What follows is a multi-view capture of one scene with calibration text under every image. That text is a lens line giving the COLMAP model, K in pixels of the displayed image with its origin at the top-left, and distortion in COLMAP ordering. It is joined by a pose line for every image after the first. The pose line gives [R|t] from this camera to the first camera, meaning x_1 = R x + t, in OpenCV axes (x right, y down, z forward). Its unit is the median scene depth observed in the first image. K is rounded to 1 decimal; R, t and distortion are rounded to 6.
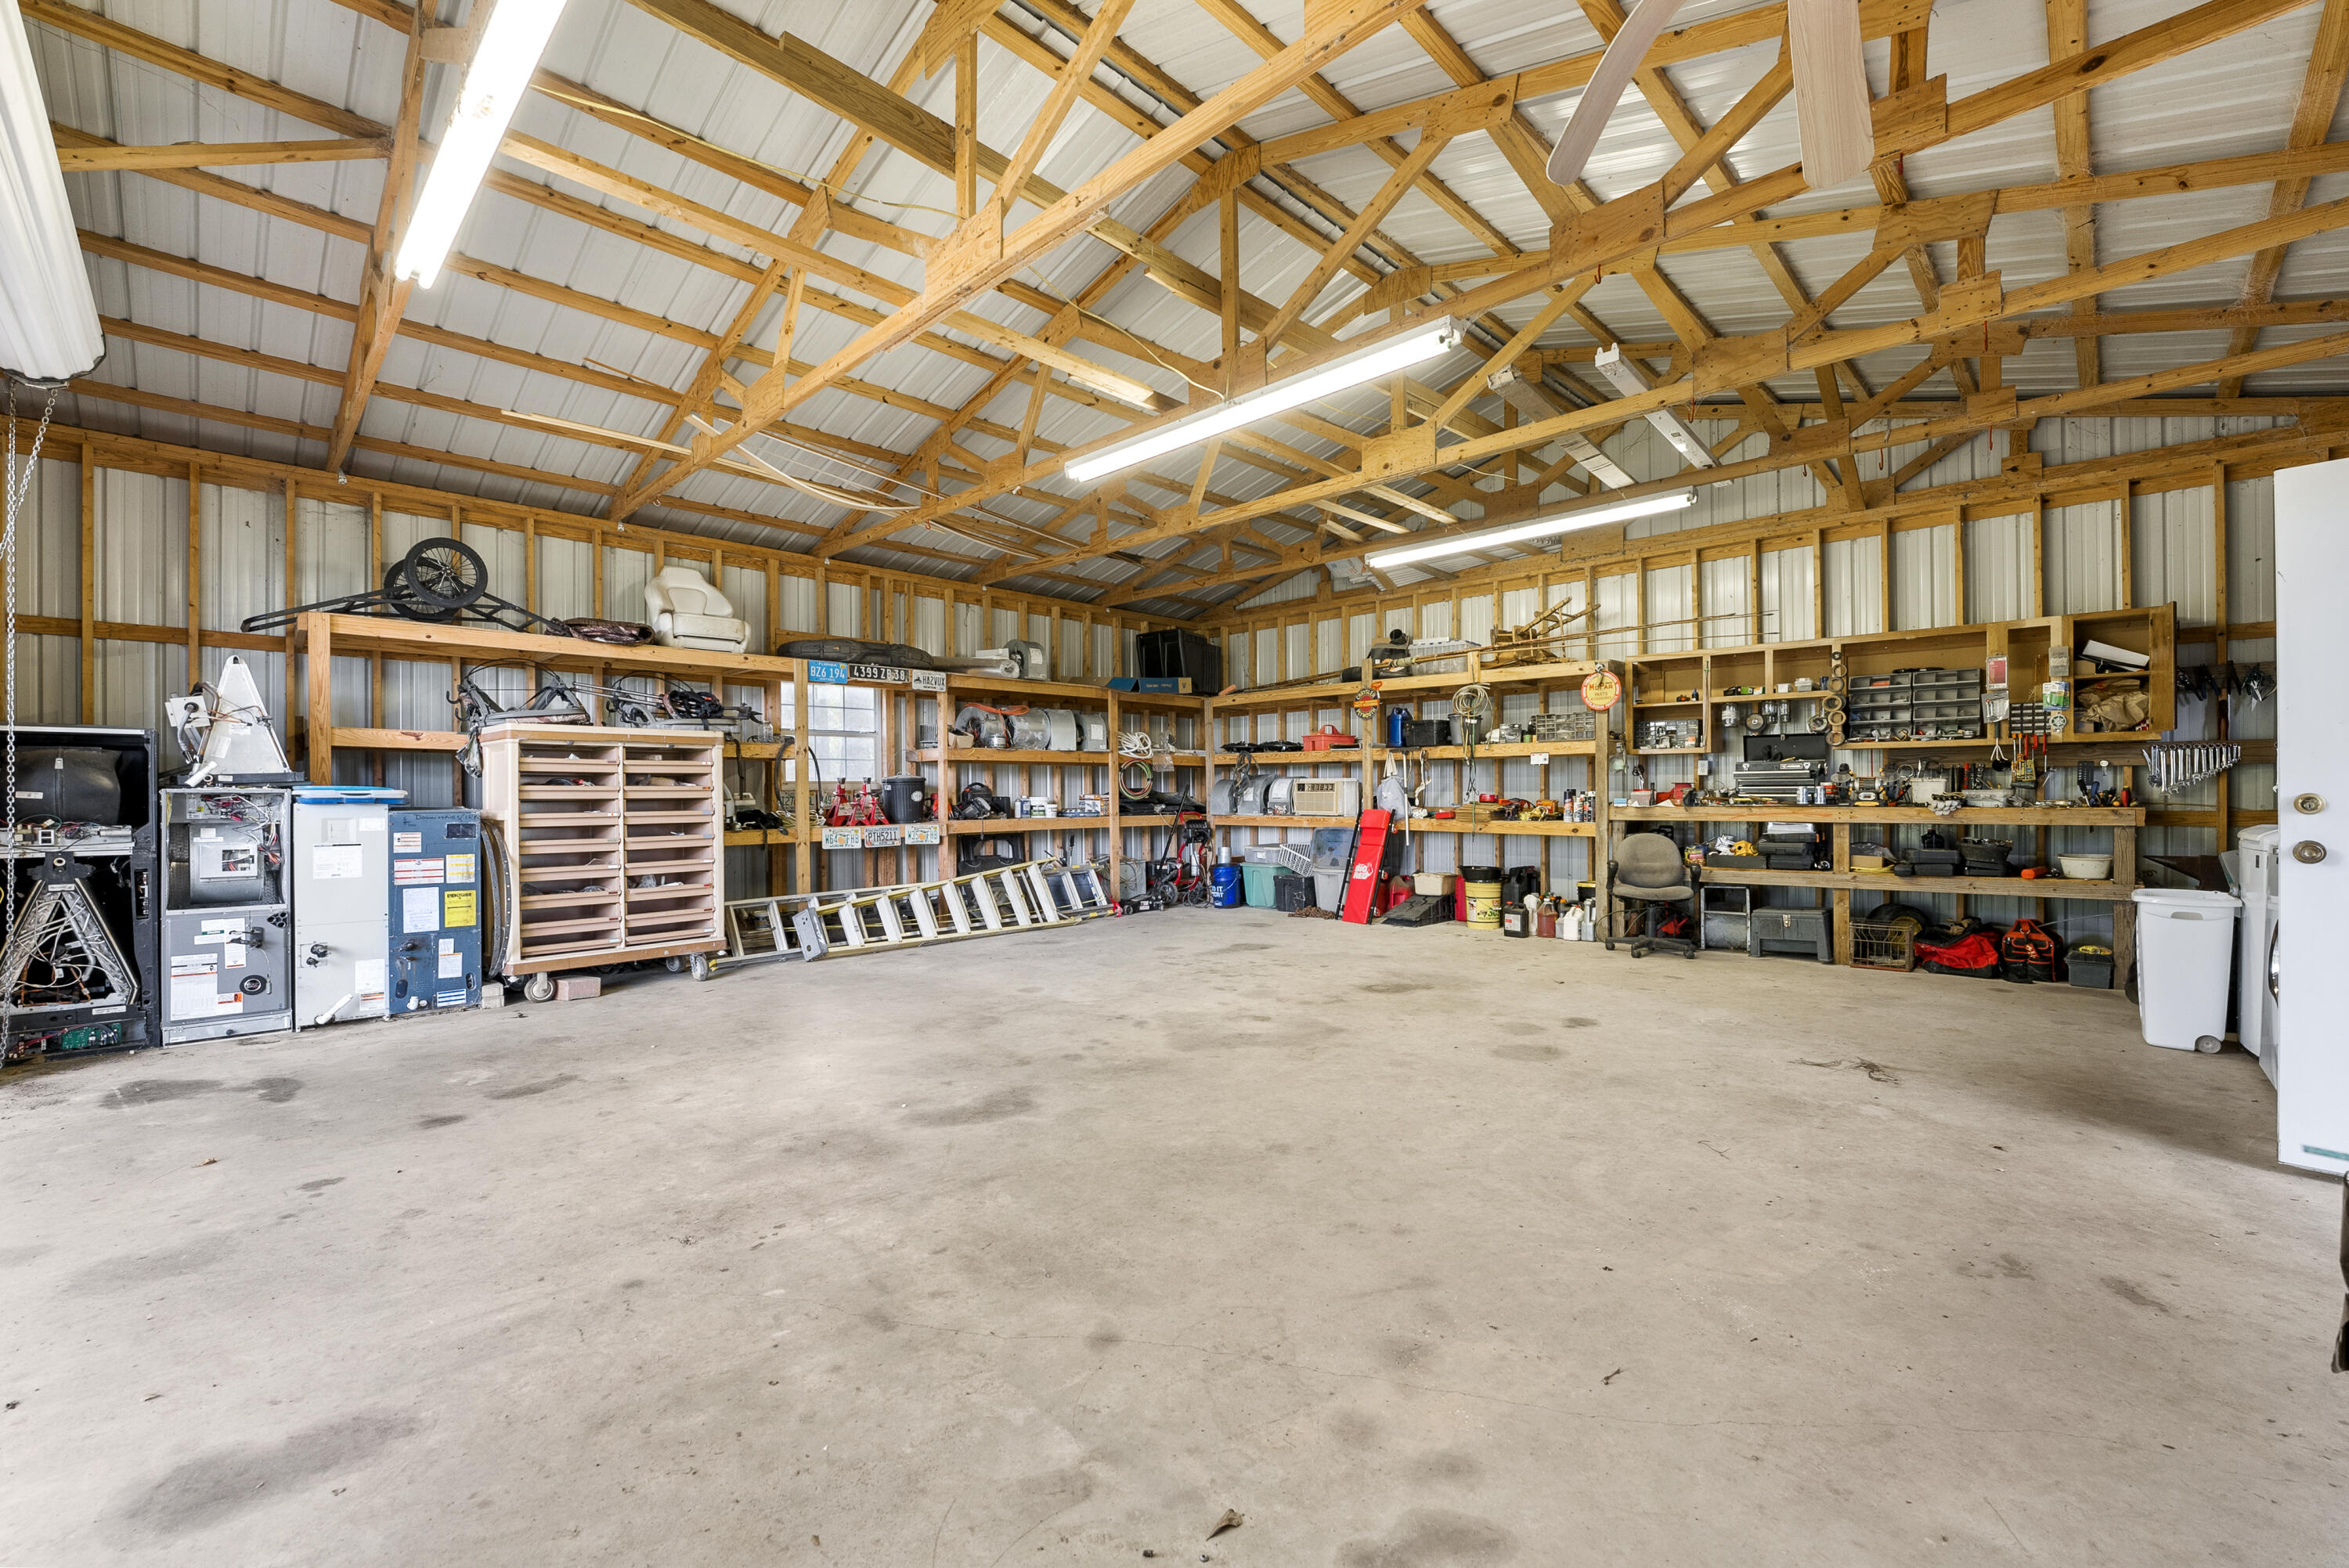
lens RADIAL K [[967.7, 0, 1177.3], [0, 967.7, 791.5], [0, 0, 1]] dist [-0.019800, 0.001692]
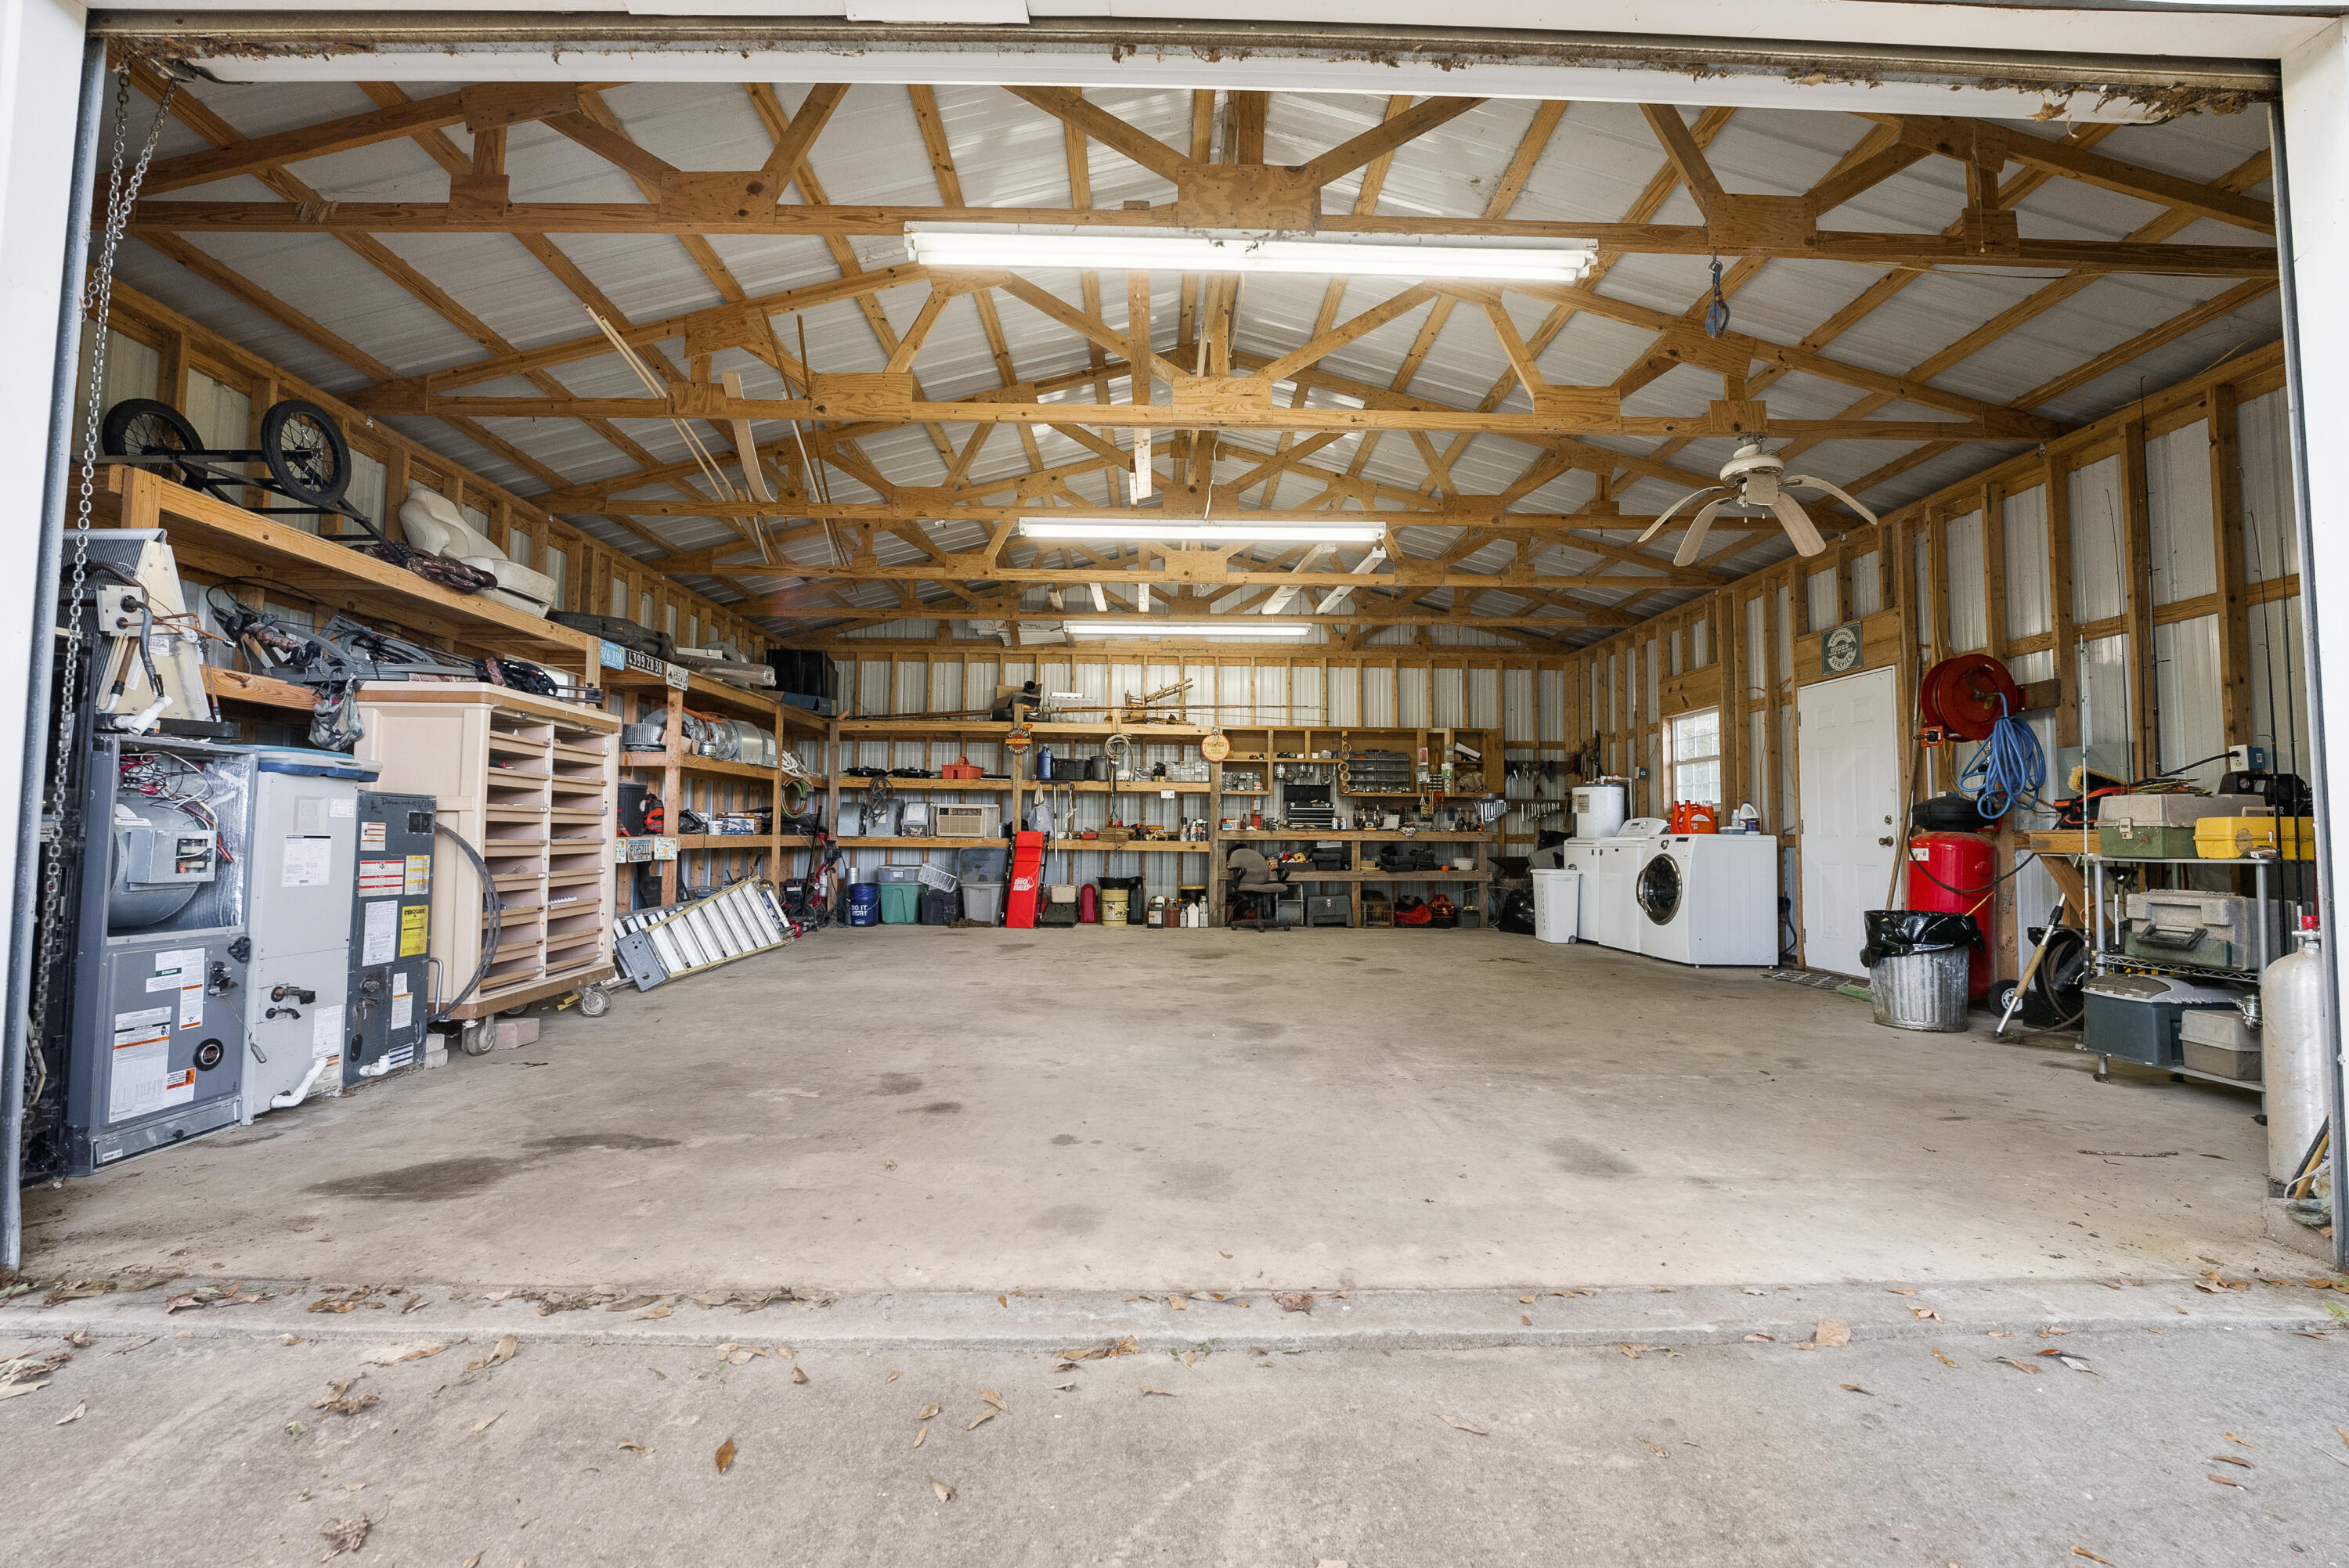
lens RADIAL K [[967.7, 0, 1159.7], [0, 967.7, 780.9], [0, 0, 1]] dist [-0.019800, 0.001692]
pose [[0.705703, 0.054105, 0.706439, -0.653868], [-0.014330, 0.997966, -0.062118, 0.035134], [-0.708363, 0.033713, 0.705043, 0.069342]]
